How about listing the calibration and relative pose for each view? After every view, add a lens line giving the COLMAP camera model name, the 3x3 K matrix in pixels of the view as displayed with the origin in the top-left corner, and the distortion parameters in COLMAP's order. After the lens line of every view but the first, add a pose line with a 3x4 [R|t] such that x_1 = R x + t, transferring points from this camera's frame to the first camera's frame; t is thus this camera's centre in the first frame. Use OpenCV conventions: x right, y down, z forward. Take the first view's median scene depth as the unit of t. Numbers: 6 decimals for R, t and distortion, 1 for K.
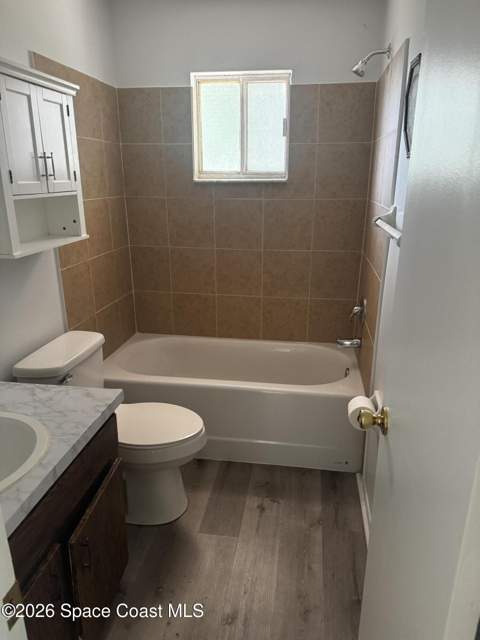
lens RADIAL K [[444.0, 0, 256.7], [0, 444.0, 322.2], [0, 0, 1]] dist [0.003134, 0.000091]
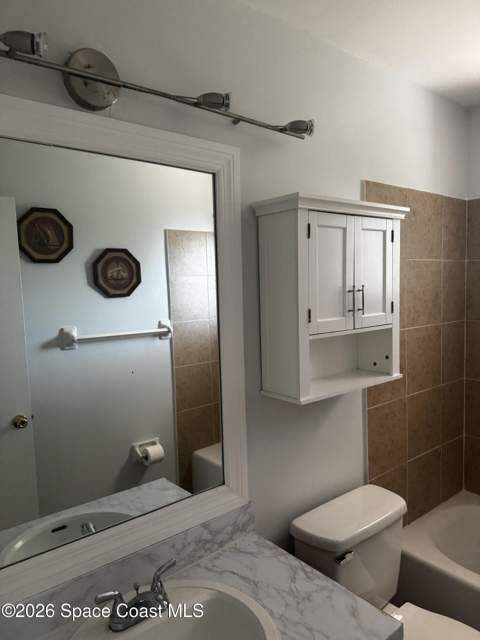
lens RADIAL K [[456.1, 0, 240.0], [0, 456.1, 320.0], [0, 0, 1]] dist [0.086849, -0.140229]
pose [[0.722818, 0.028512, -0.690450, -0.013077], [-0.191802, 0.968169, -0.160814, -0.110752], [0.663887, 0.248669, 0.705279, 0.199268]]
